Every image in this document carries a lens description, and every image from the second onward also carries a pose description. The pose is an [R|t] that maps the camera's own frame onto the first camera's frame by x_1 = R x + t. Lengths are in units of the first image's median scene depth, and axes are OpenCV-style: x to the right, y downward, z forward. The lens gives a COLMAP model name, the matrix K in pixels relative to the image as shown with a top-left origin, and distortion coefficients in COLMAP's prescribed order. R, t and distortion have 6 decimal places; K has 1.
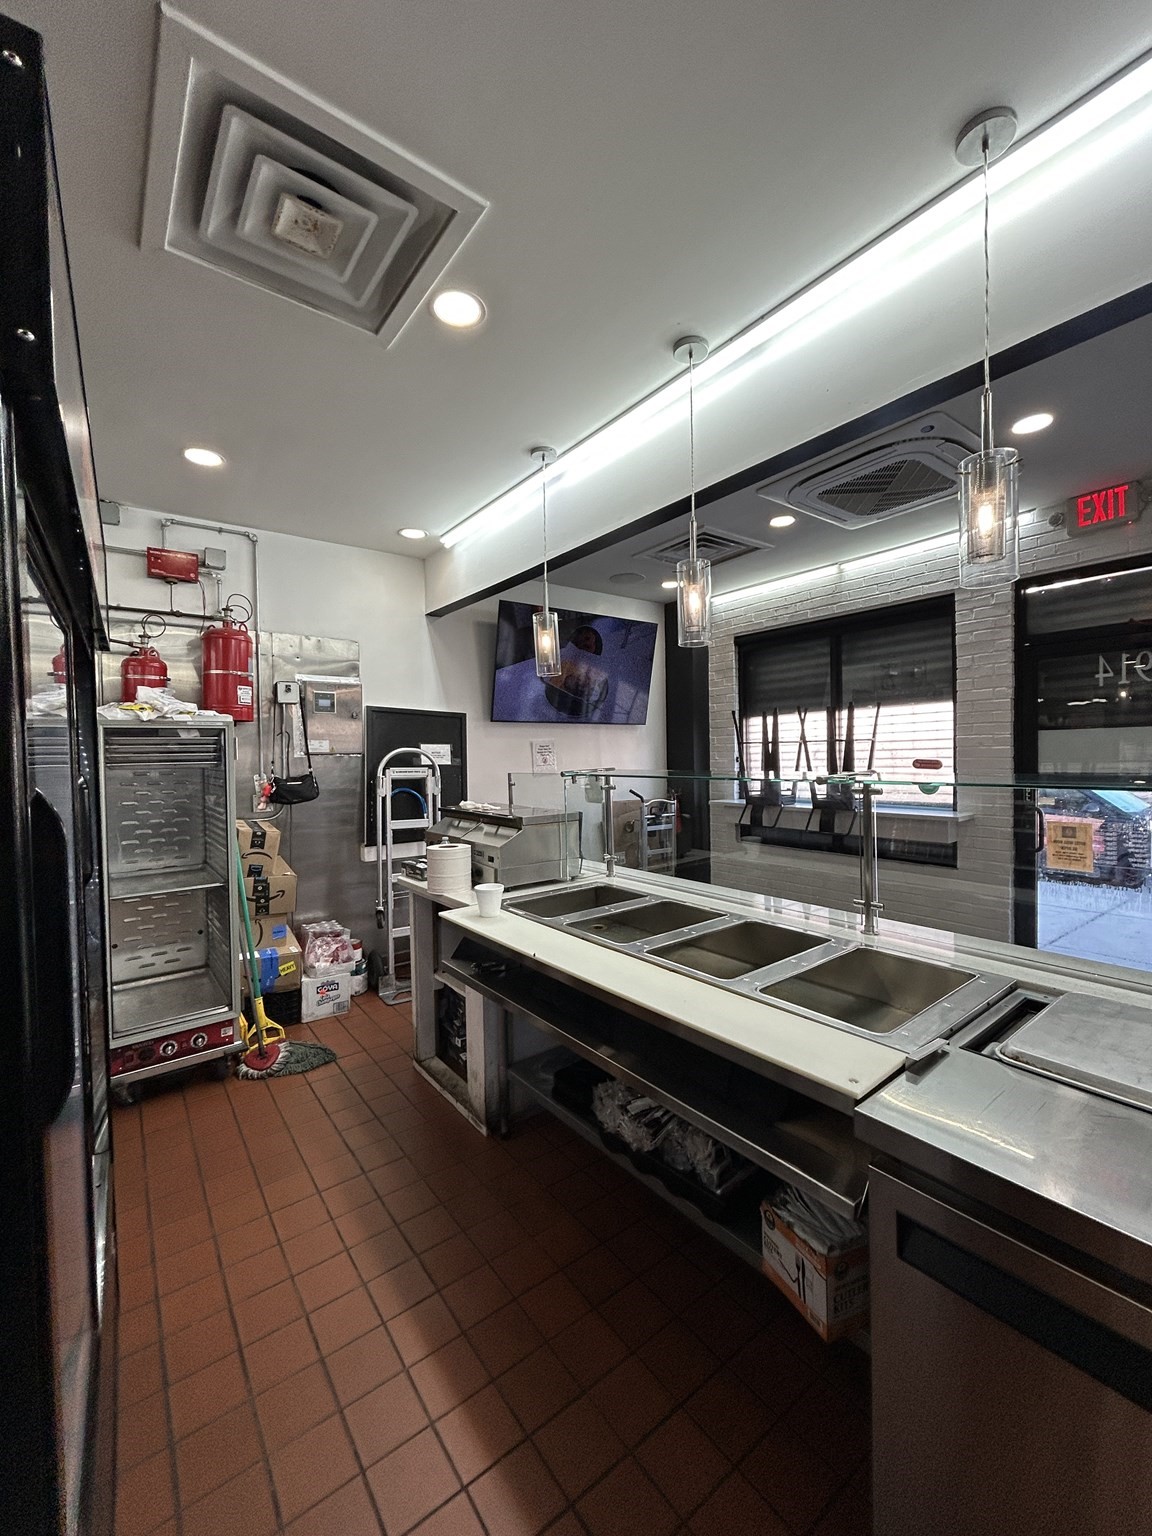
lens RADIAL K [[615.9, 0, 577.6], [0, 615.9, 765.1], [0, 0, 1]] dist [-0.002791, 0.000520]
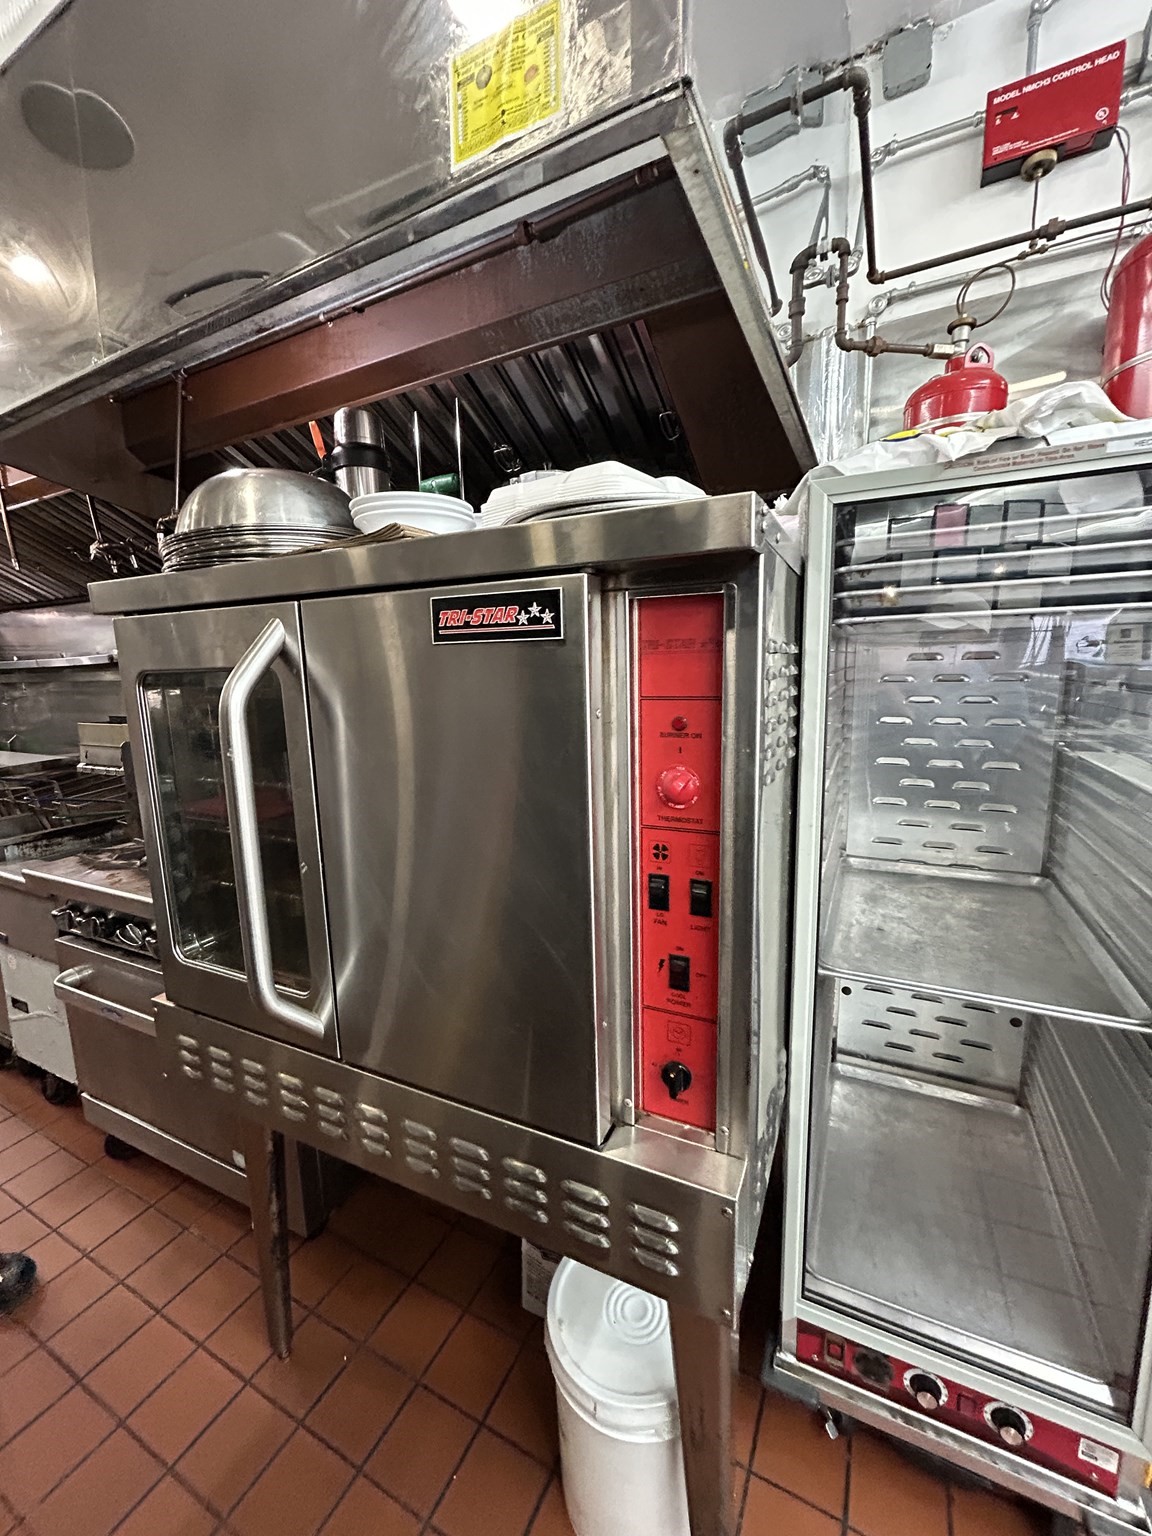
lens RADIAL K [[619.3, 0, 577.3], [0, 619.3, 765.4], [0, 0, 1]] dist [-0.000712, 0.000691]
pose [[0.434842, 0.146191, -0.888561, -0.357646], [-0.002761, 0.986946, 0.161026, 0.017981], [0.900502, -0.067567, 0.429570, 0.503149]]
